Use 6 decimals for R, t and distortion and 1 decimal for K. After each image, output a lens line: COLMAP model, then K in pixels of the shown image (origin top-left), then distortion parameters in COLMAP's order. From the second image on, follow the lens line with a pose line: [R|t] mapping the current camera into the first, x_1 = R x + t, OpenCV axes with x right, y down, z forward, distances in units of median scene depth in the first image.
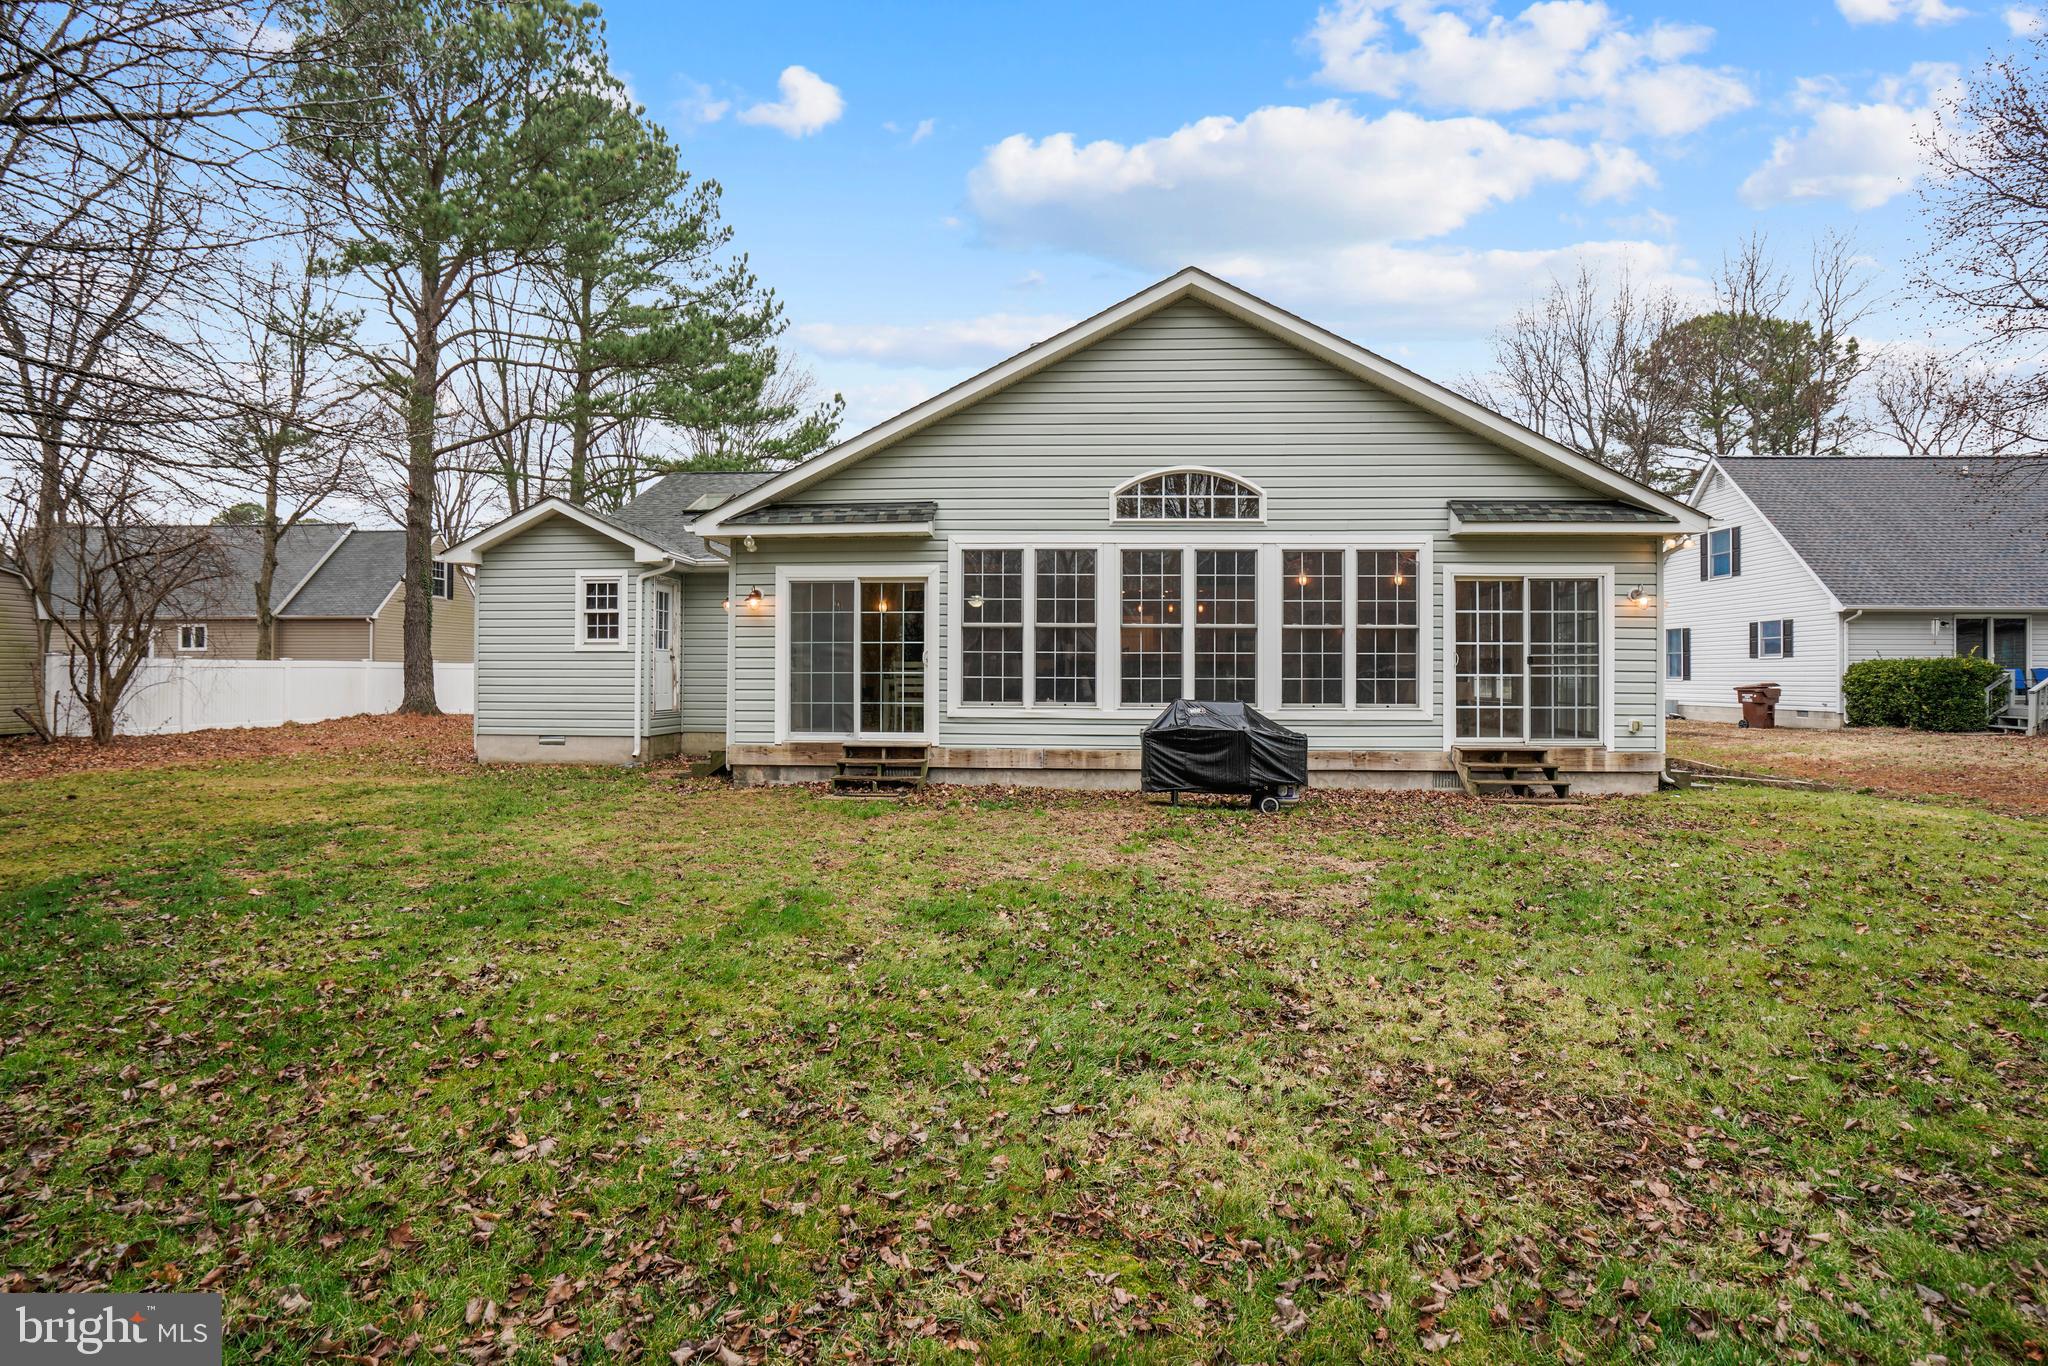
lens RADIAL K [[919.8, 0, 1026.6], [0, 919.8, 685.5], [0, 0, 1]] dist [-0.002719, 0.000560]
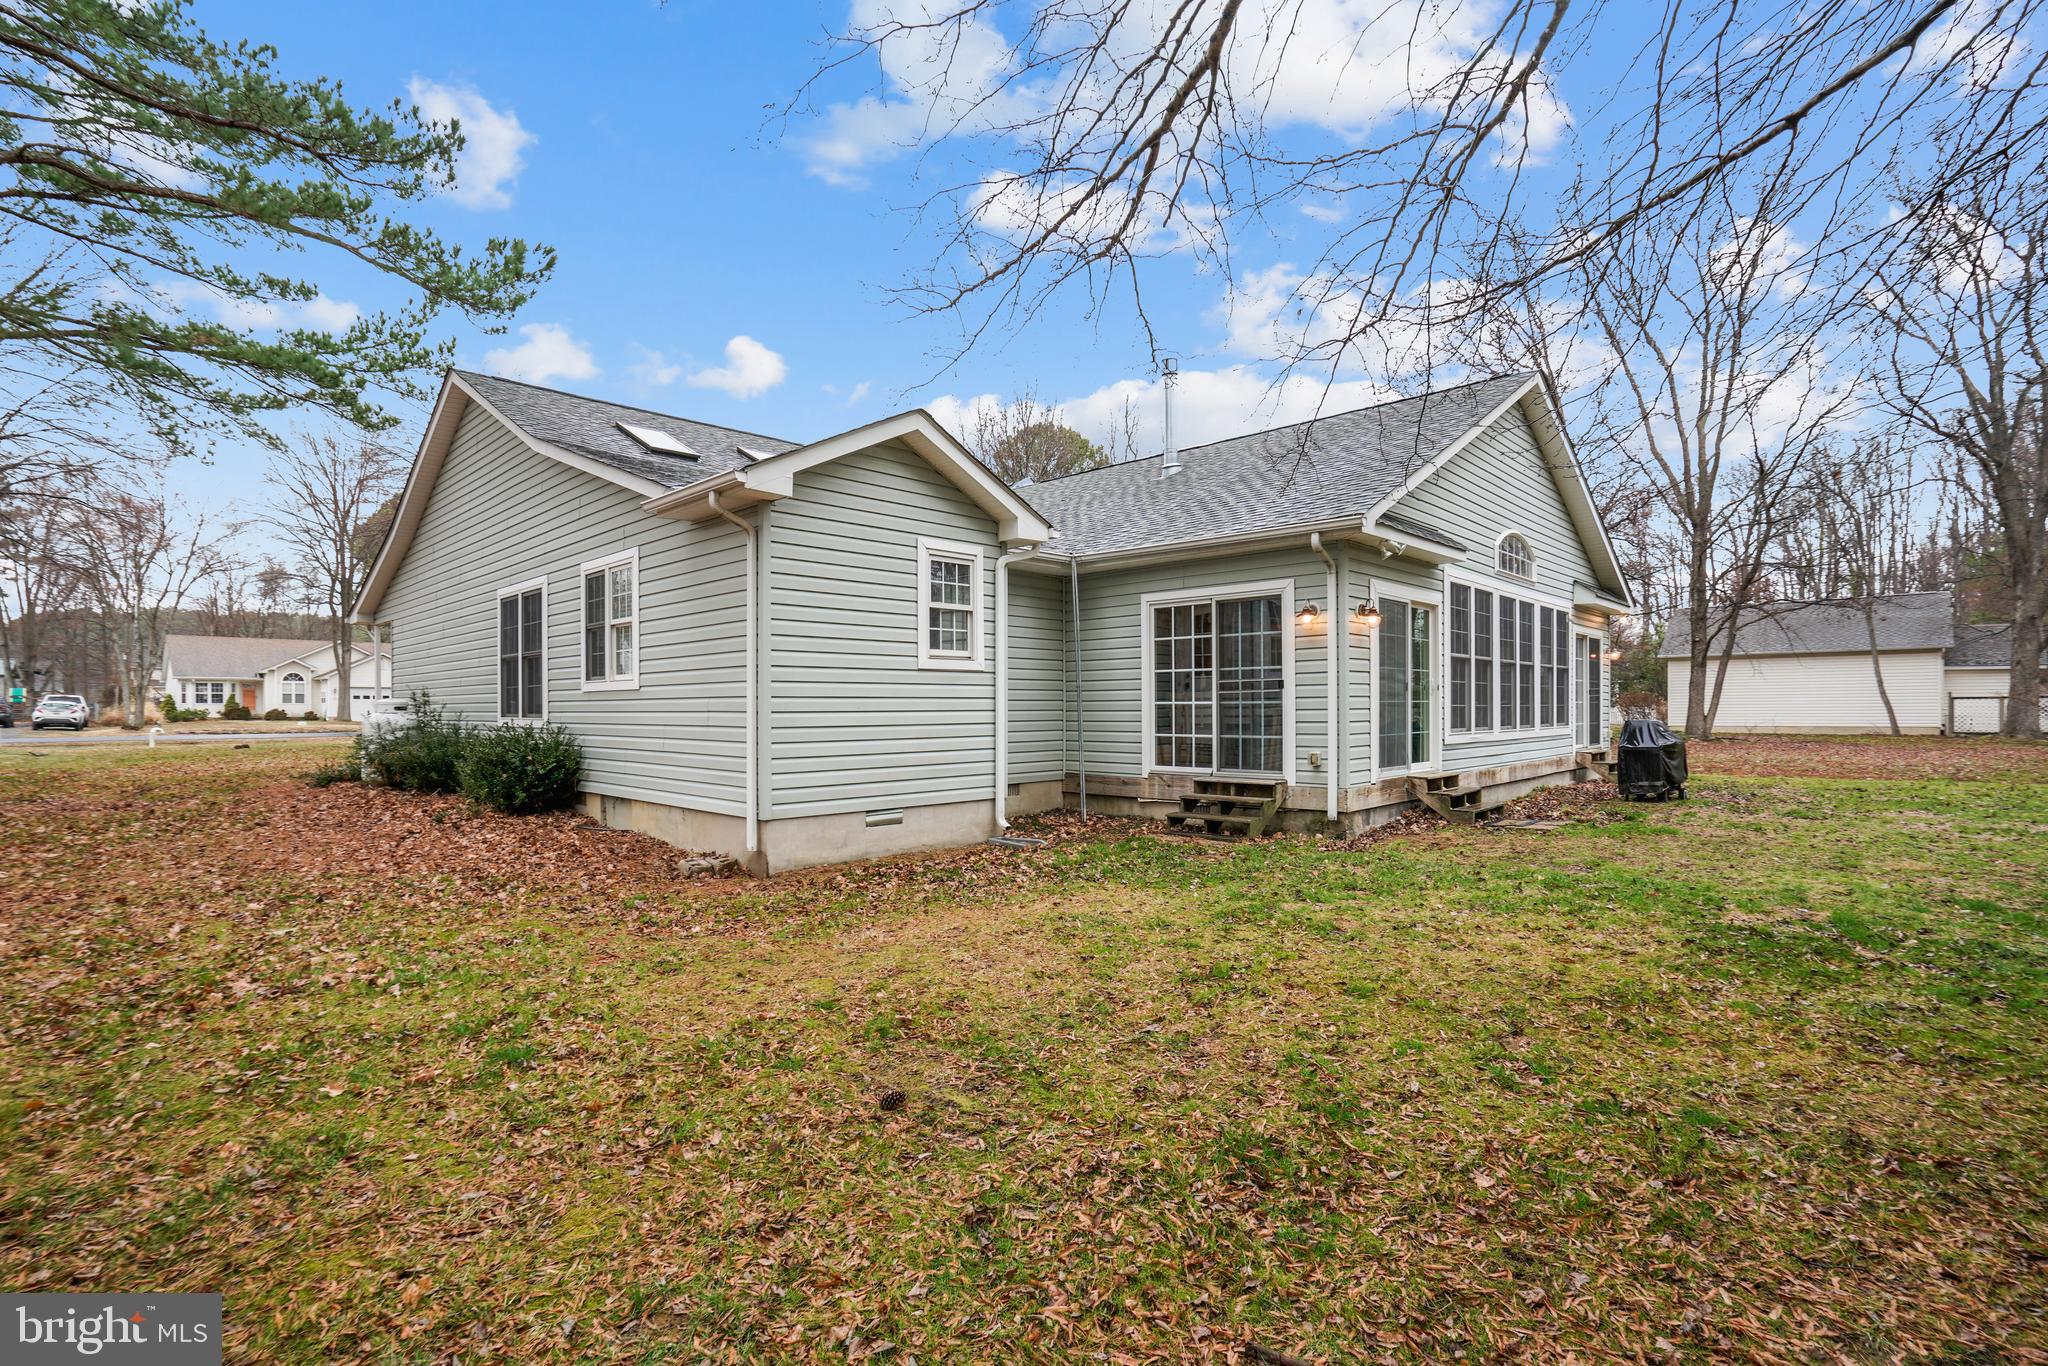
lens RADIAL K [[919.8, 0, 1030.5], [0, 919.8, 697.7], [0, 0, 1]] dist [-0.002719, 0.000560]
pose [[0.655369, -0.001061, 0.755308, -0.949707], [0.003374, 0.999993, -0.001523, -0.017607], [-0.755301, 0.003547, 0.655368, 0.569162]]
